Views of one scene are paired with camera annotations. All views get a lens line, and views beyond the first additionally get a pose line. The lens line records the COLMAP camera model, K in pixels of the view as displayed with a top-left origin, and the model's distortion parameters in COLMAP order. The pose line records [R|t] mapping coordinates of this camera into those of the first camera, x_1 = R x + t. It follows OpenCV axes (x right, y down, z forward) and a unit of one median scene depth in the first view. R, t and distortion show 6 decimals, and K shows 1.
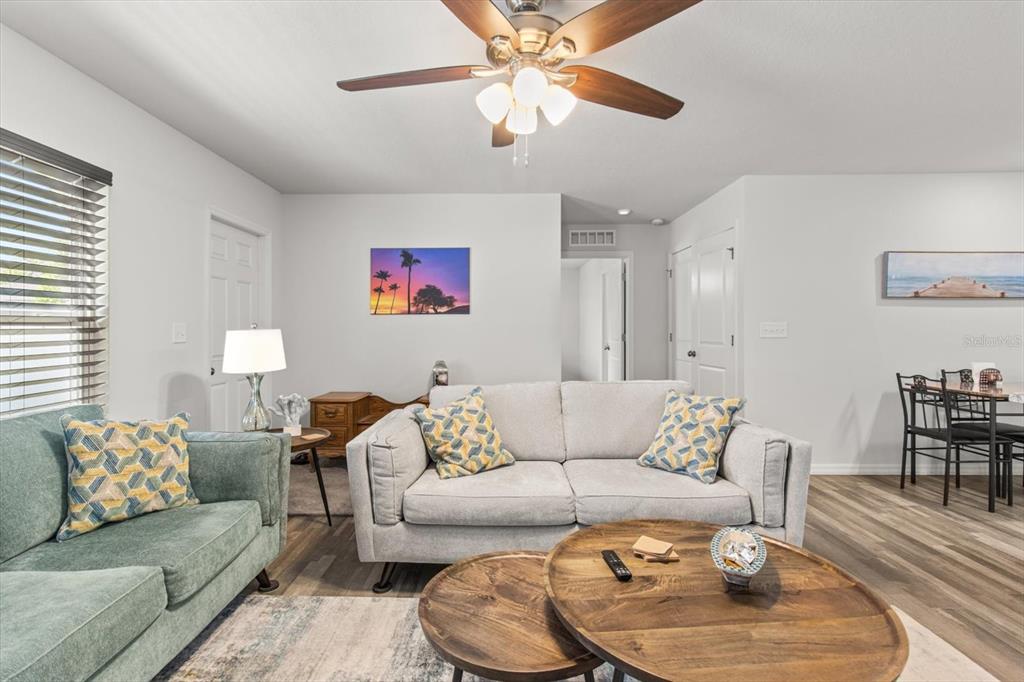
lens RADIAL K [[473.4, 0, 516.7], [0, 473.4, 332.0], [0, 0, 1]] dist [0.001433, -0.000022]
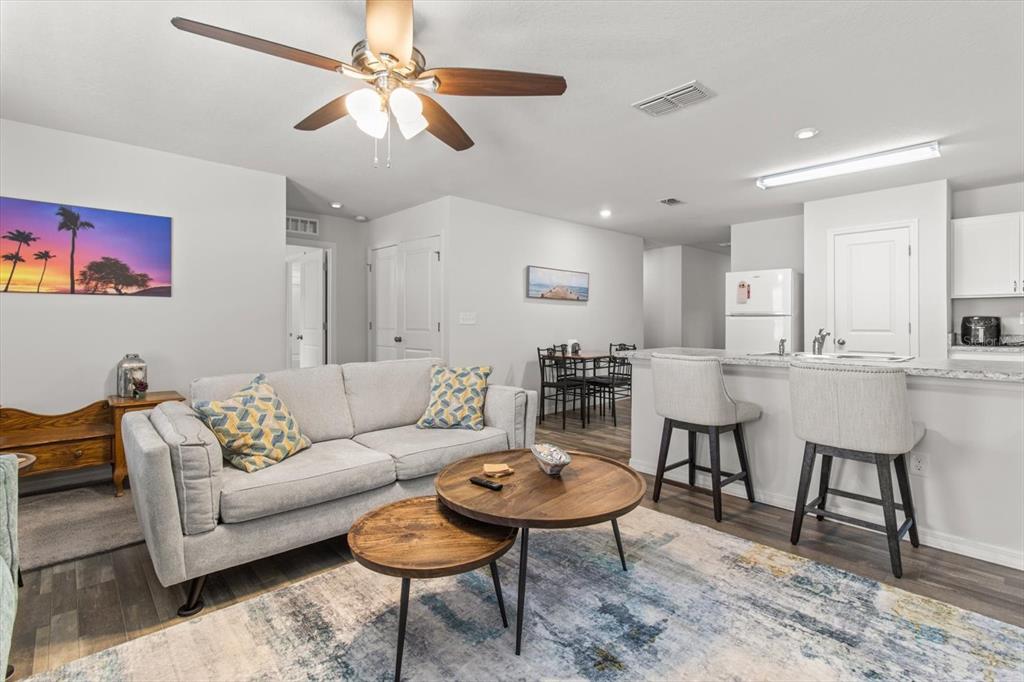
lens RADIAL K [[465.7, 0, 510.5], [0, 465.7, 324.7], [0, 0, 1]] dist [0.000013, -0.000088]
pose [[0.726487, -0.001128, 0.687179, -0.385773], [0.001304, 0.999999, 0.000262, 0.019307], [-0.687179, 0.000706, 0.726488, -0.014224]]
